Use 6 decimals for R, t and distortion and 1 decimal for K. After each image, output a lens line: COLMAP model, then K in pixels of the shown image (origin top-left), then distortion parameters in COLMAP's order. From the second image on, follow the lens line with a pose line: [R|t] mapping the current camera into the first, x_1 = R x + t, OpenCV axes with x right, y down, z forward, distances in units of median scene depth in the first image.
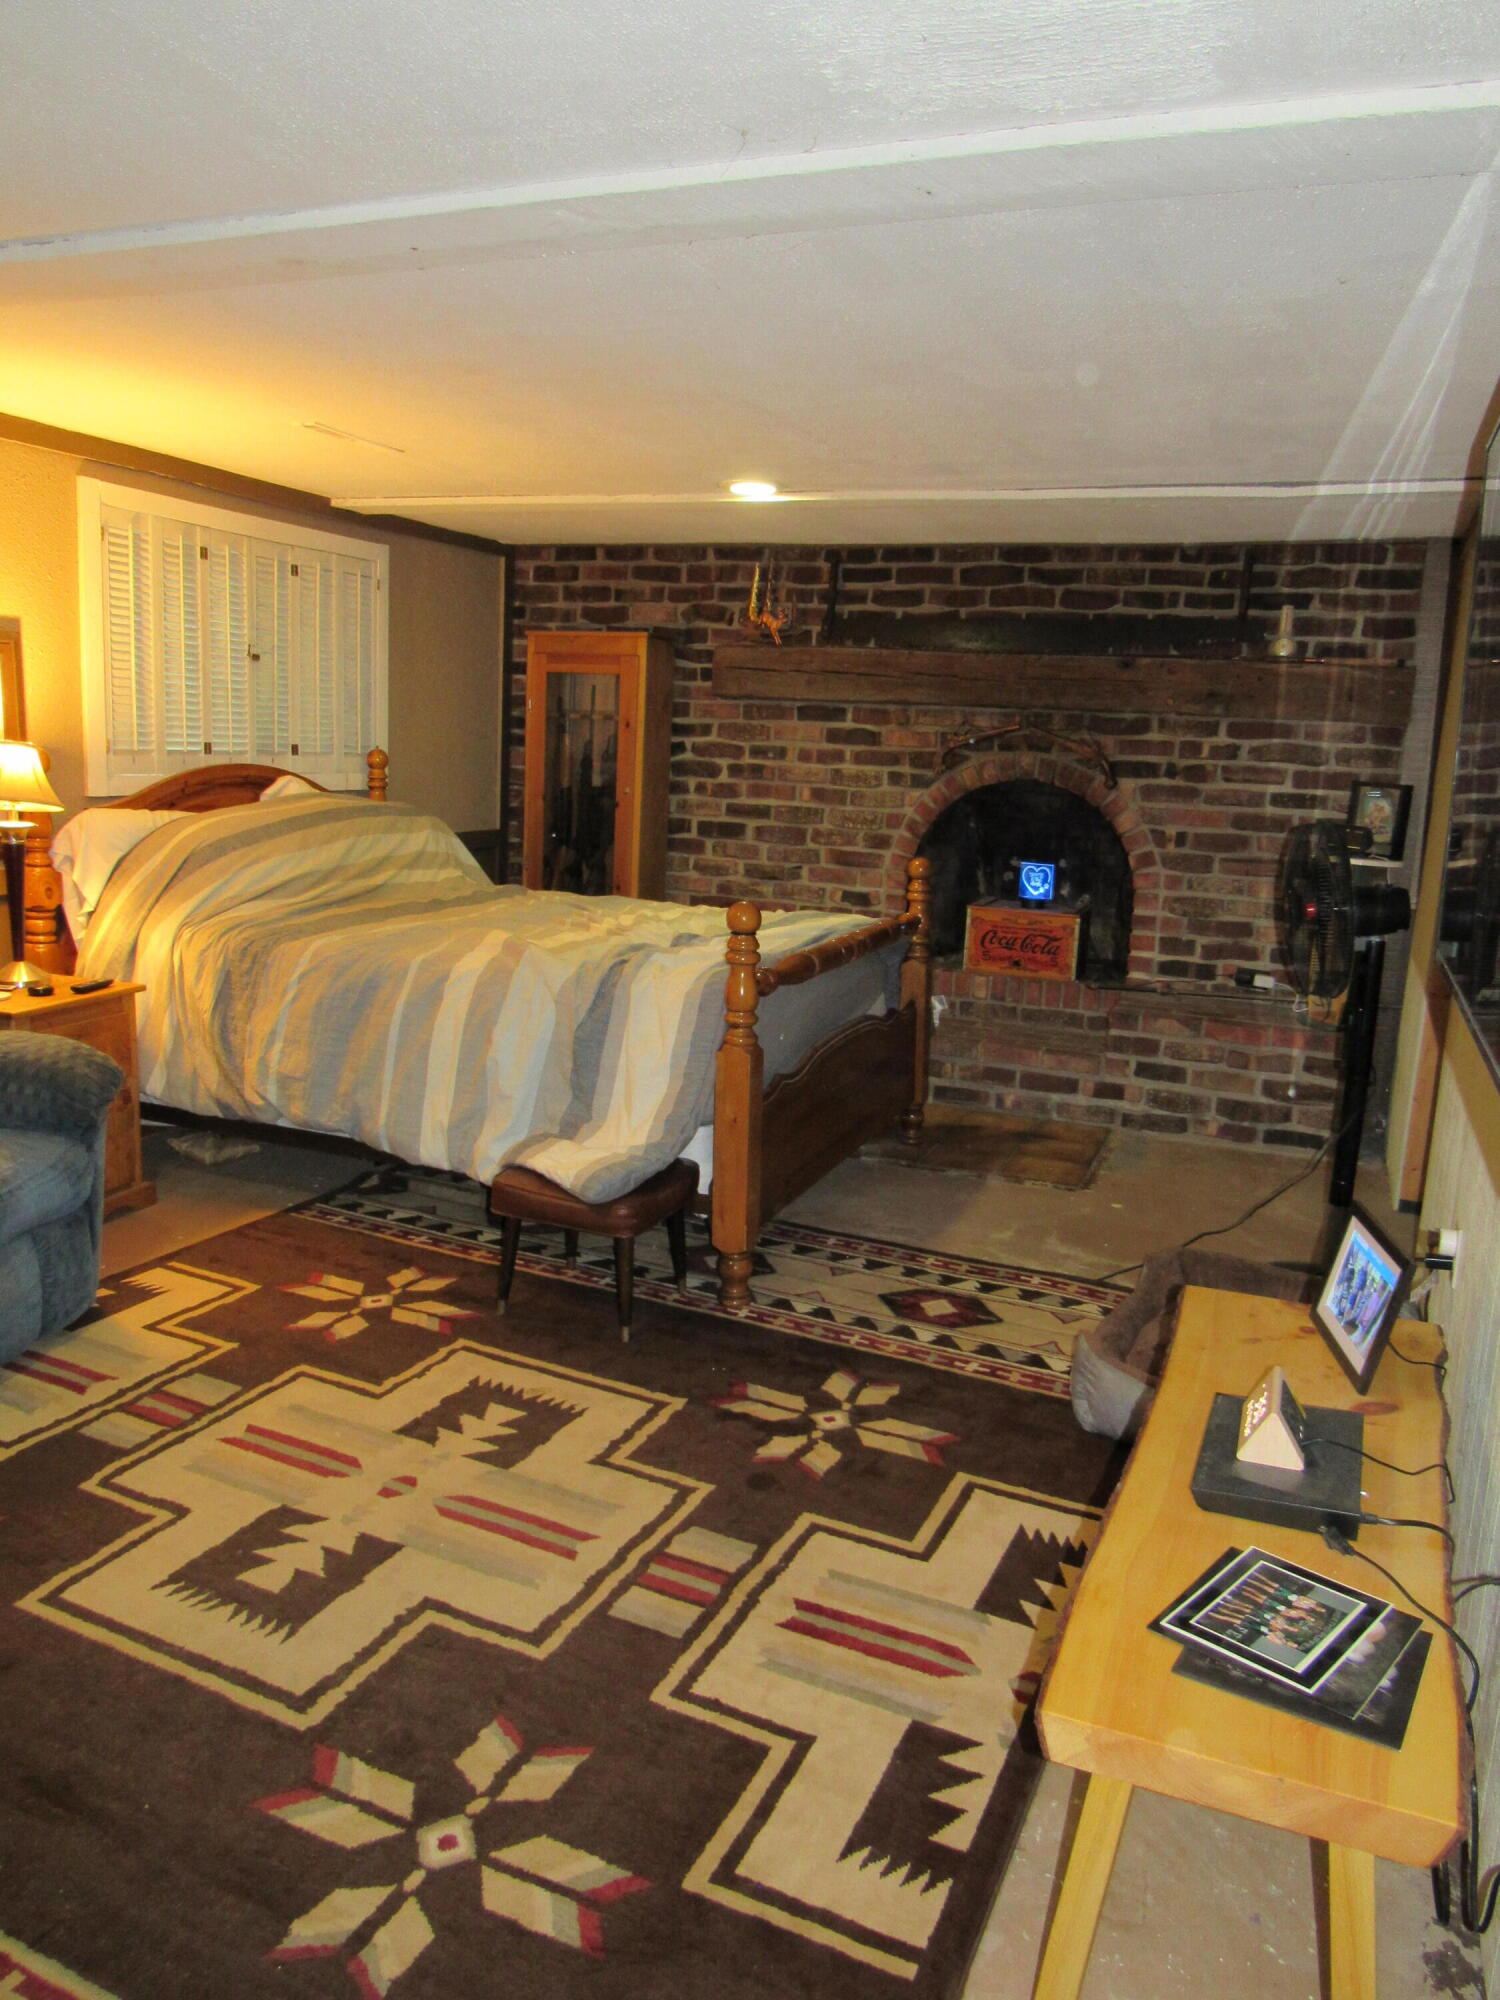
lens RADIAL K [[1430.9, 0, 758.4], [0, 1430.9, 1000.2], [0, 0, 1]] dist [-0.046838, 0.022923]
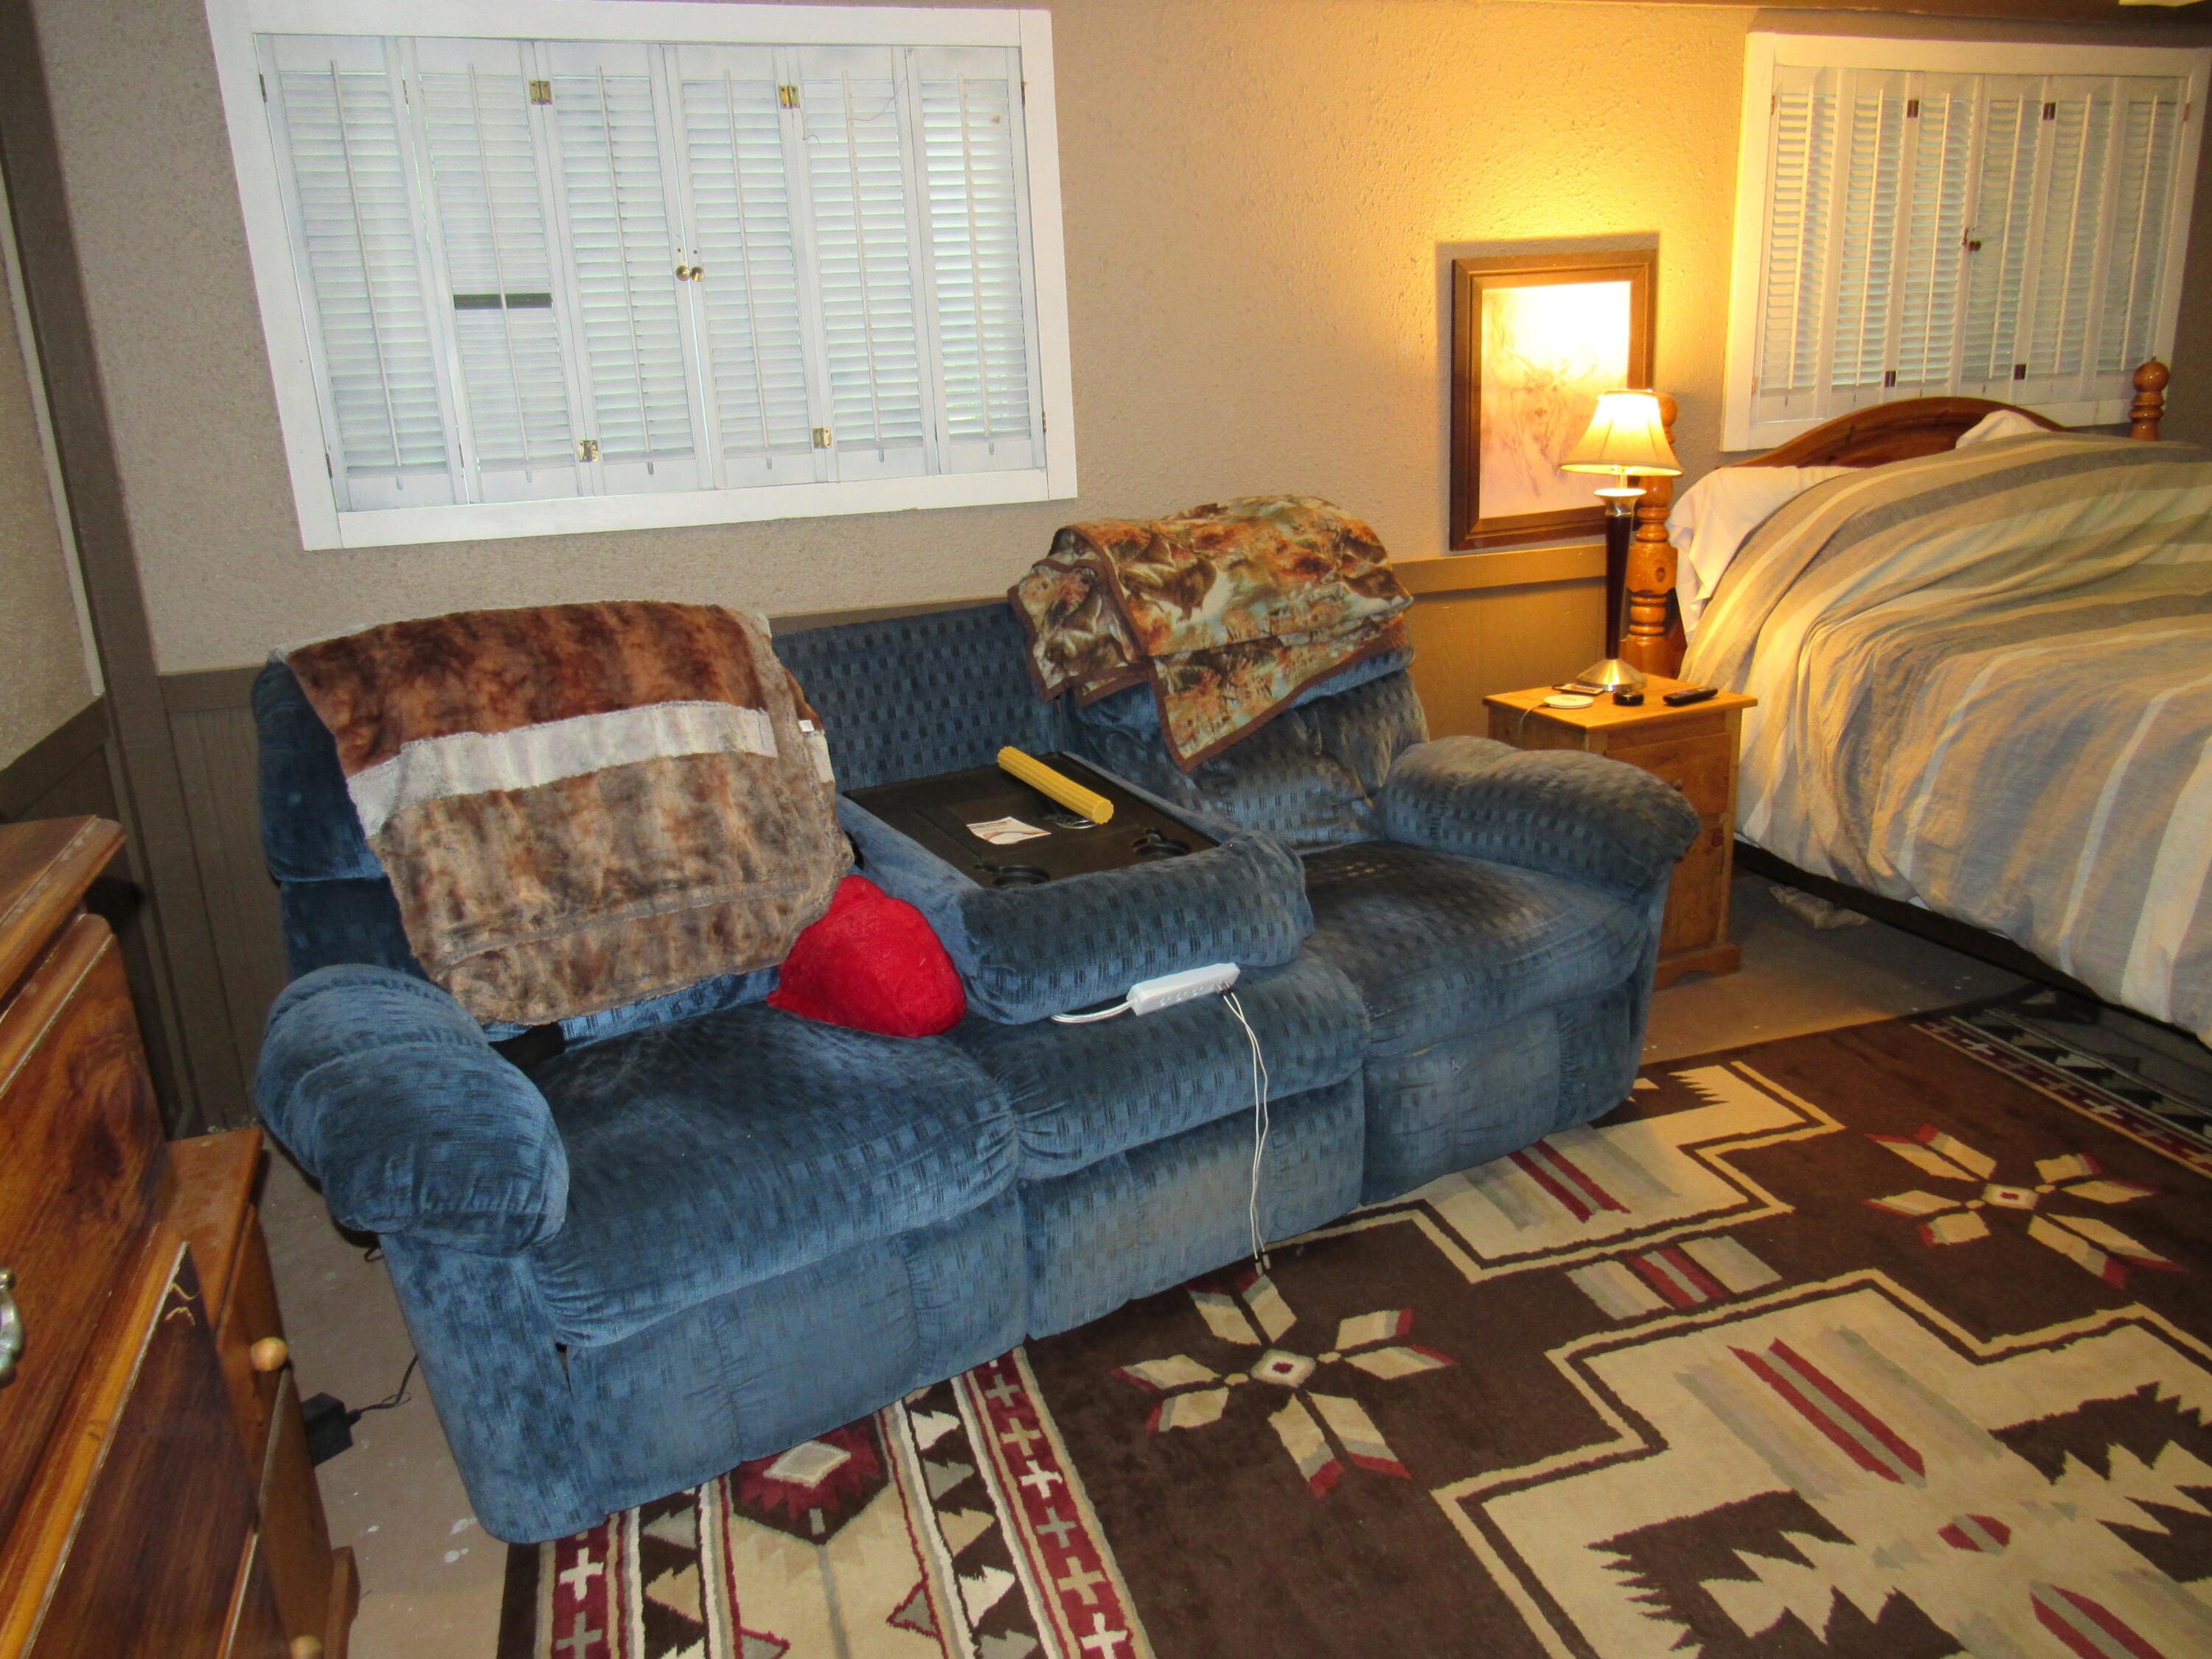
lens RADIAL K [[1582.6, 0, 1050.8], [0, 1582.6, 857.1], [0, 0, 1]] dist [-0.046838, 0.022923]
pose [[0.647282, 0.145655, -0.748205, -0.026774], [-0.054953, 0.987936, 0.144783, -0.030768], [0.760267, -0.052600, 0.647478, 0.154016]]
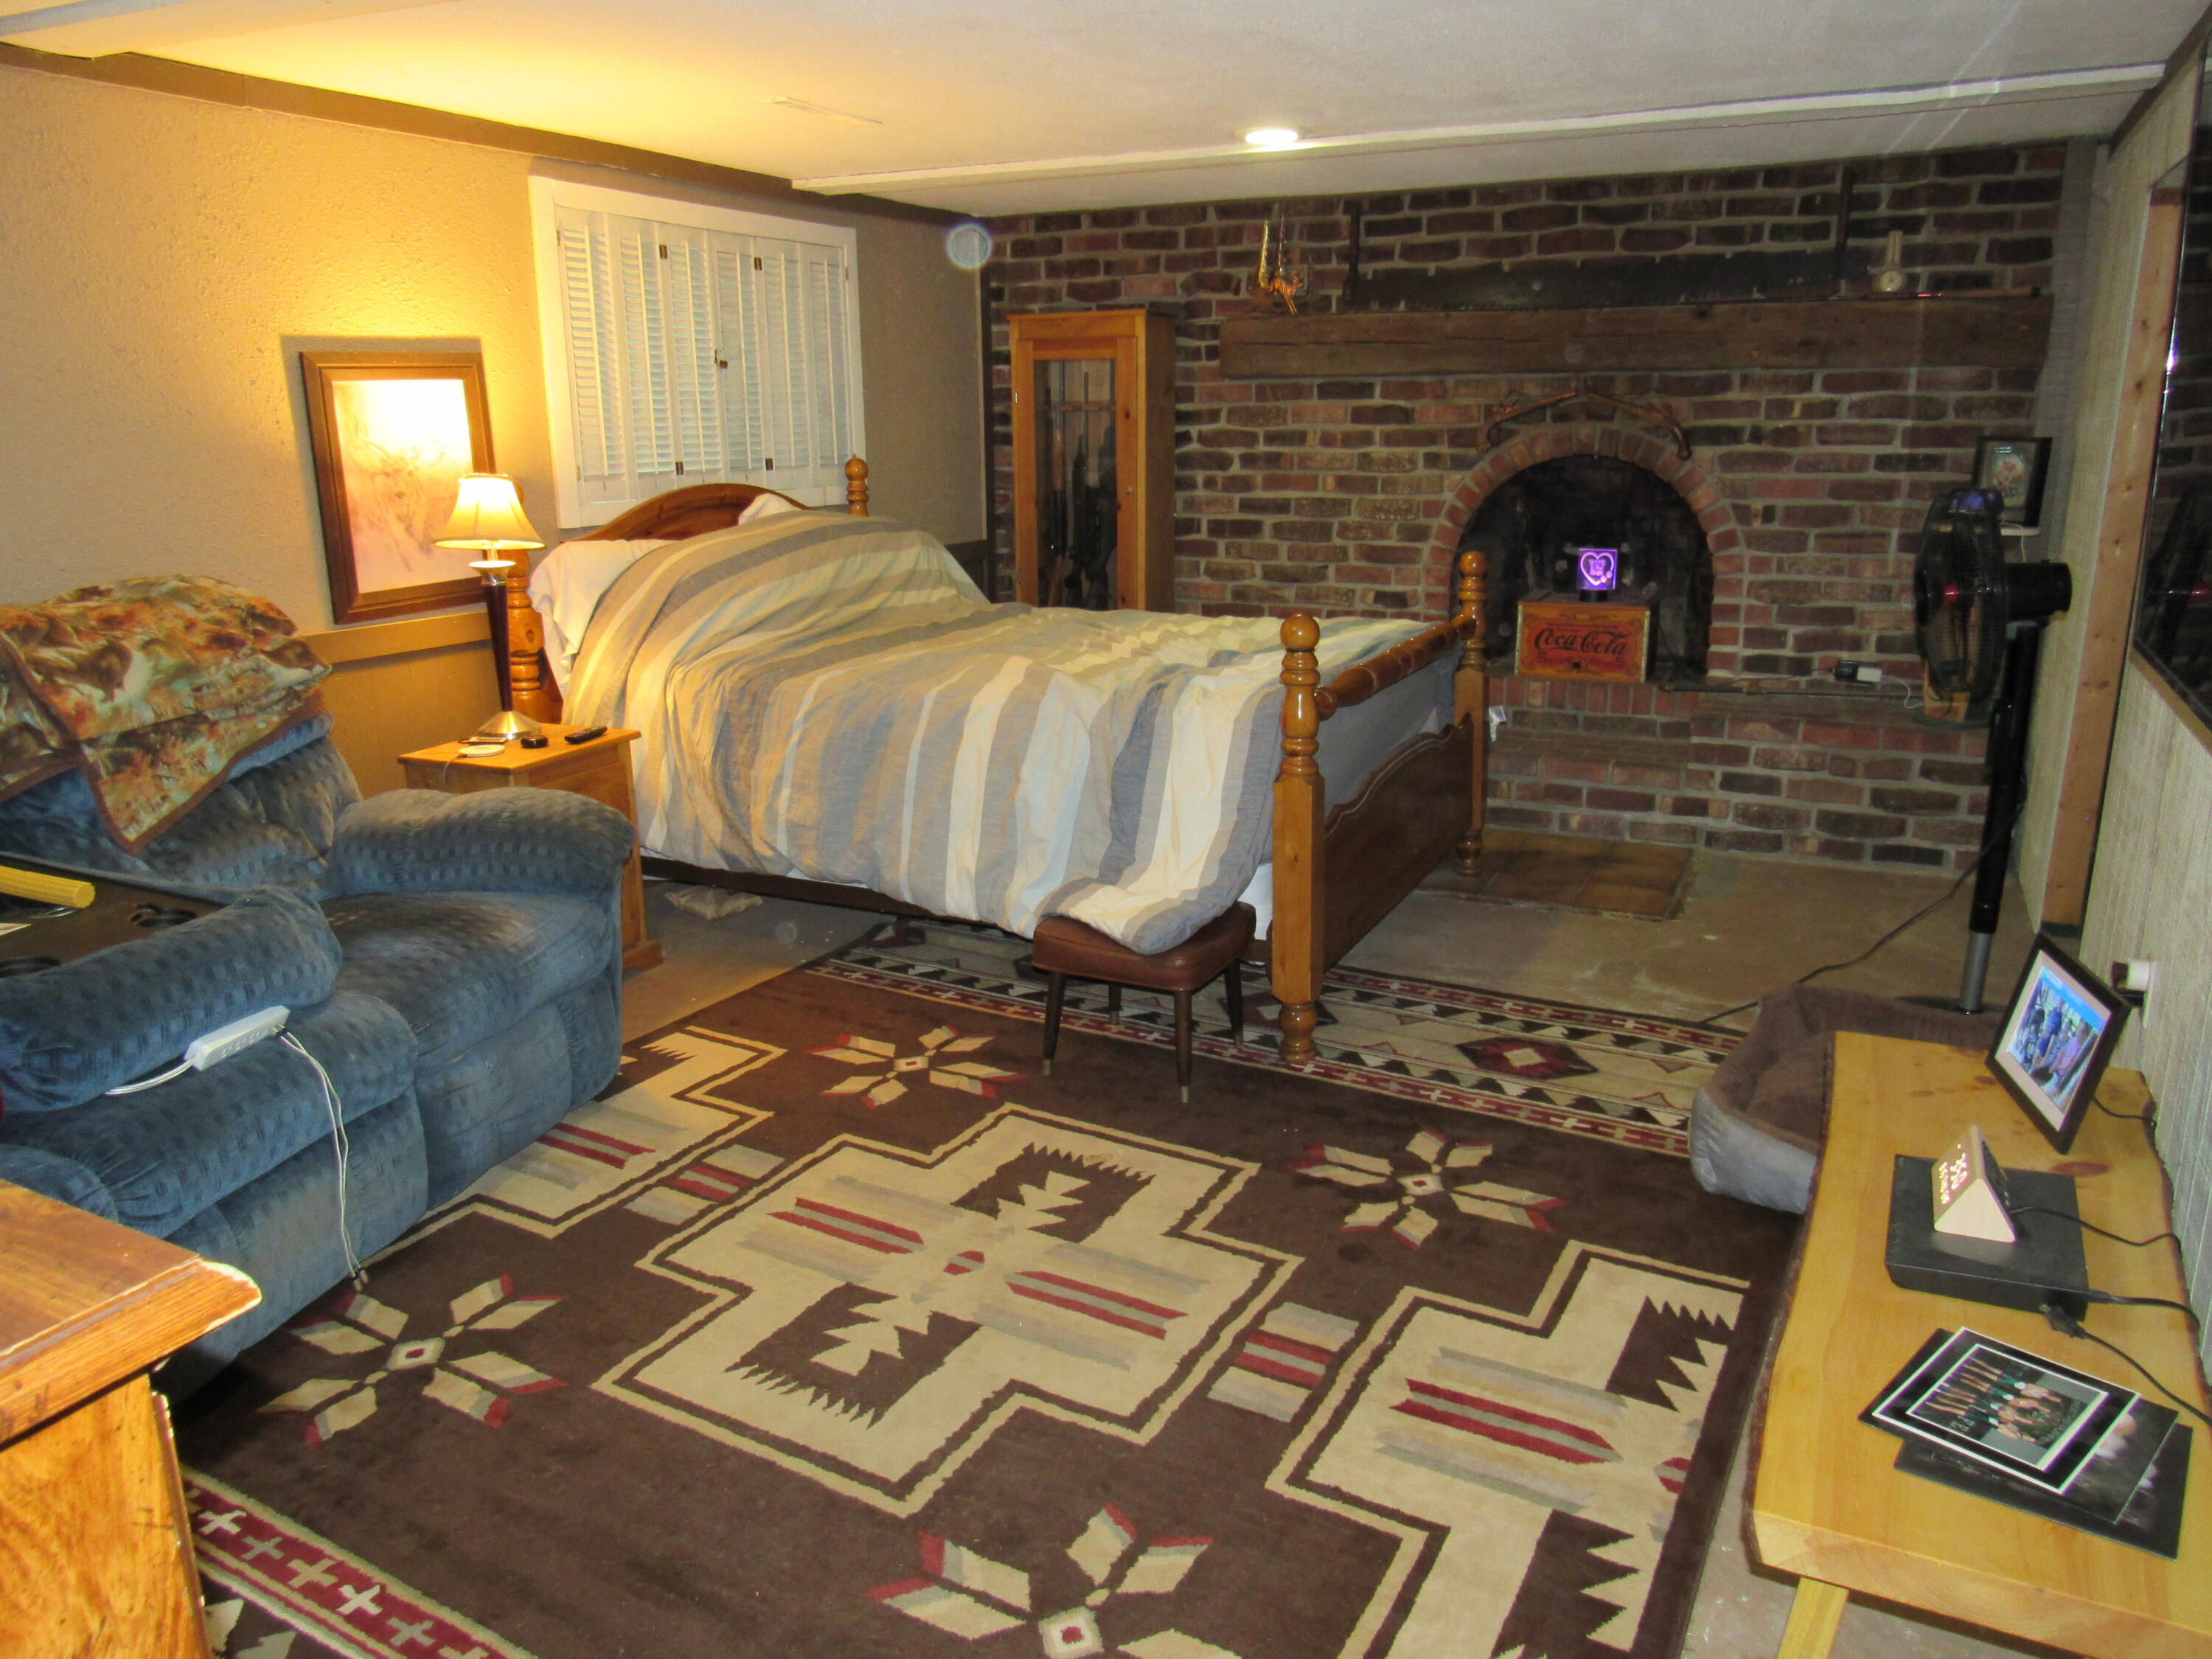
lens RADIAL K [[1582.6, 0, 1095.6], [0, 1582.6, 833.1], [0, 0, 1]] dist [-0.046838, 0.022923]
pose [[0.994555, -0.032106, -0.099141, -0.037688], [0.039363, 0.996618, 0.072128, -0.007555], [0.096490, -0.075638, 0.992456, -0.002104]]
